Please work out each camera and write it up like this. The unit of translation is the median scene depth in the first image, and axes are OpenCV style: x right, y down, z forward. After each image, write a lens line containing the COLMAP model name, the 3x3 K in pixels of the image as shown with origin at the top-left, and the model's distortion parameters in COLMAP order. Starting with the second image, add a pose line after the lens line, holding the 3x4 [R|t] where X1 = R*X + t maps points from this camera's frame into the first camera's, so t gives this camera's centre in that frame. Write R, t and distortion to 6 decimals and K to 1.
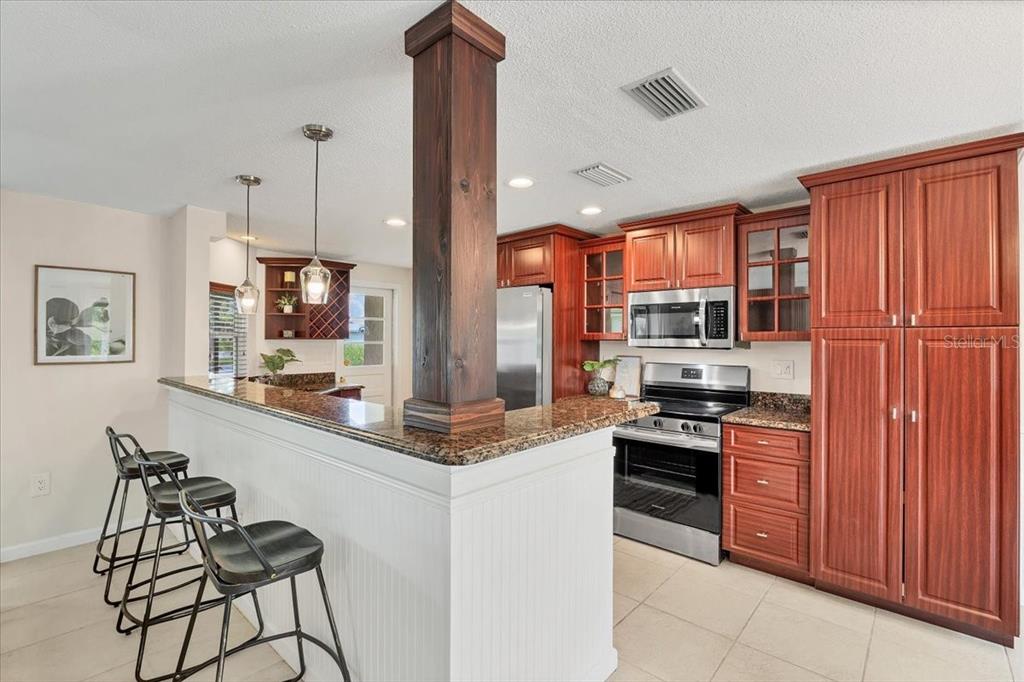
lens RADIAL K [[458.3, 0, 511.5], [0, 458.3, 338.9], [0, 0, 1]] dist [-0.009840, -0.000902]
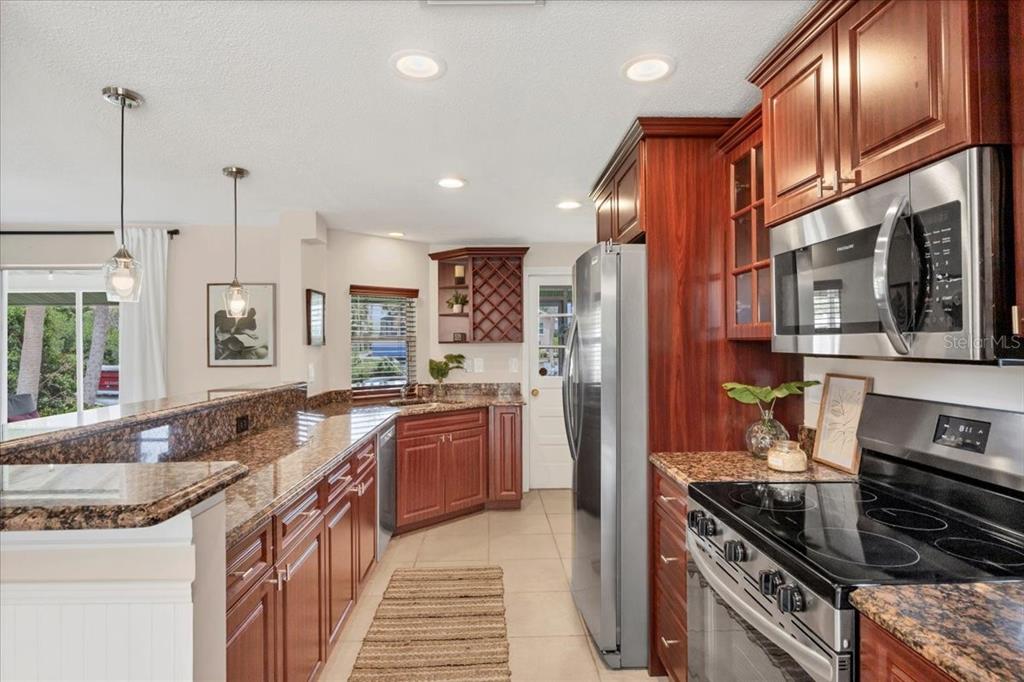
lens RADIAL K [[548.1, 0, 509.4], [0, 548.1, 342.9], [0, 0, 1]] dist [-0.001387, 0.001782]
pose [[0.693245, -0.009407, -0.720641, 0.504362], [0.011374, 0.999933, -0.002112, 0.004933], [0.720613, -0.006732, 0.693305, 0.519824]]
